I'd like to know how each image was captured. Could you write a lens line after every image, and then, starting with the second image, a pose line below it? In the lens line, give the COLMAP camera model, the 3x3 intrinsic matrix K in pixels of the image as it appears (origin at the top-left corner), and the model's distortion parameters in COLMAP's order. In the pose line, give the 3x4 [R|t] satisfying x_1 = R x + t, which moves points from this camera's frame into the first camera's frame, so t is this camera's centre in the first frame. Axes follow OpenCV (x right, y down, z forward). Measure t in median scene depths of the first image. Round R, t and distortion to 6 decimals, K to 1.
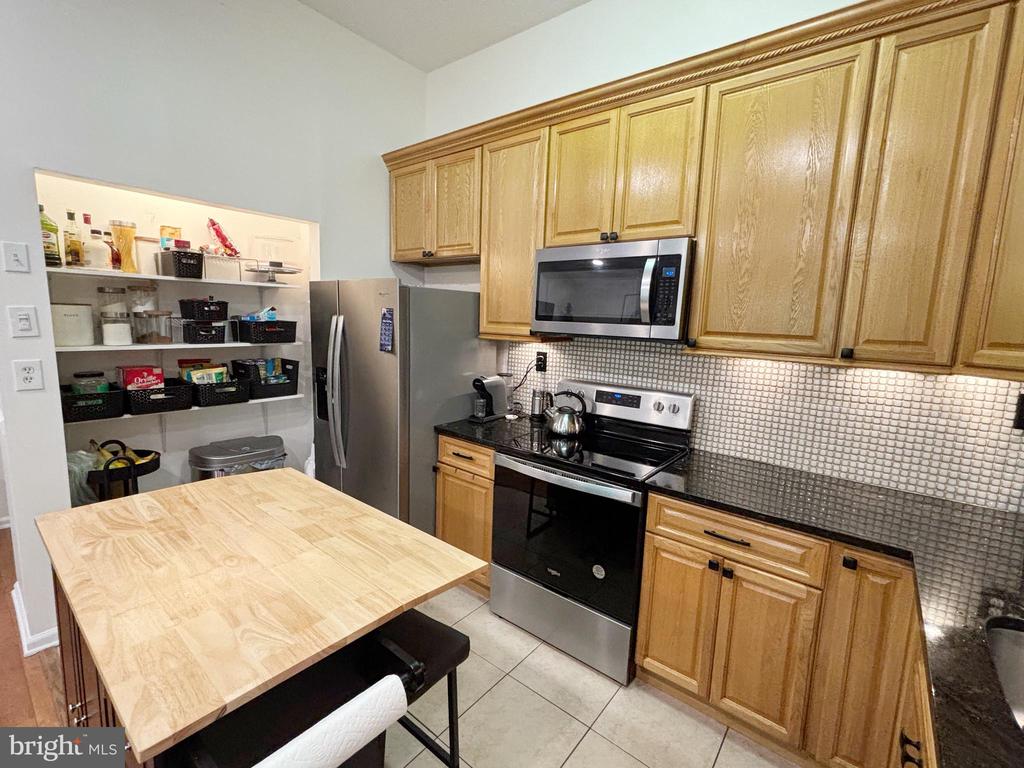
lens RADIAL K [[459.5, 0, 512.0], [0, 459.5, 381.7], [0, 0, 1]] dist [0.005819, -0.000269]
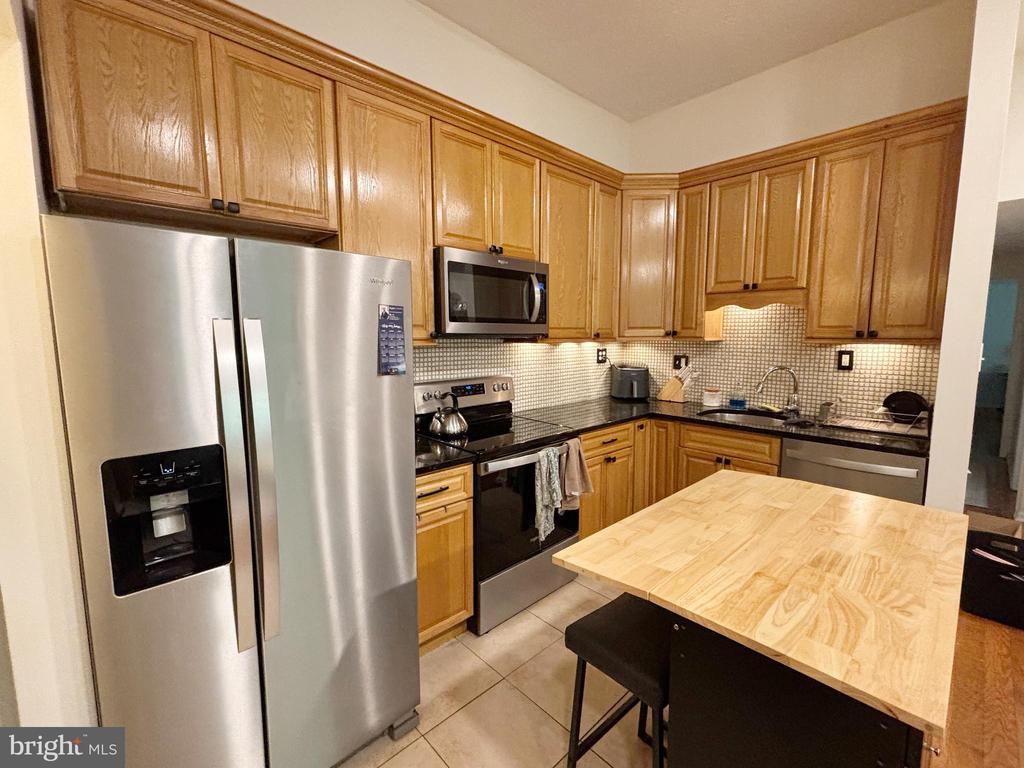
lens RADIAL K [[439.9, 0, 509.8], [0, 439.9, 381.5], [0, 0, 1]] dist [-0.002240, 0.000197]
pose [[0.136551, -0.144595, 0.980024, -0.855020], [0.144851, 0.981572, 0.124641, -0.109490], [-0.979986, 0.124937, 0.154980, 0.762659]]
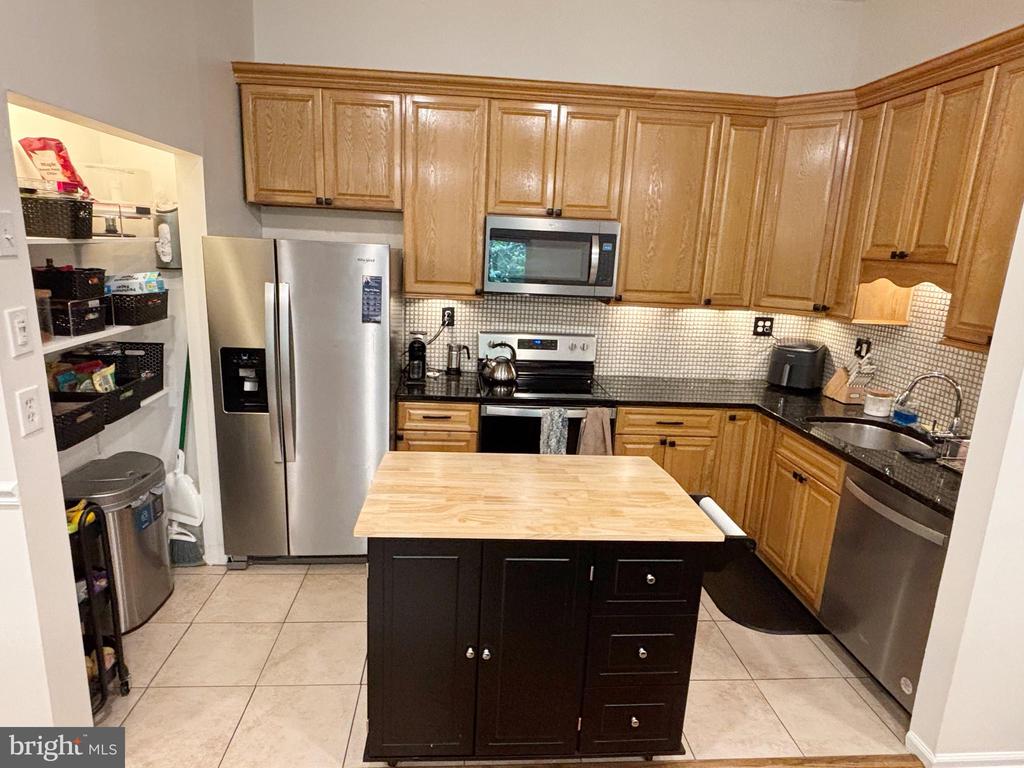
lens RADIAL K [[594.6, 0, 511.4], [0, 594.6, 382.6], [0, 0, 1]] dist [0.002612, -0.001901]
pose [[0.721960, -0.158587, 0.673516, -0.914279], [0.076293, 0.985690, 0.150312, -0.106529], [-0.687716, -0.057135, 0.723728, -0.076856]]
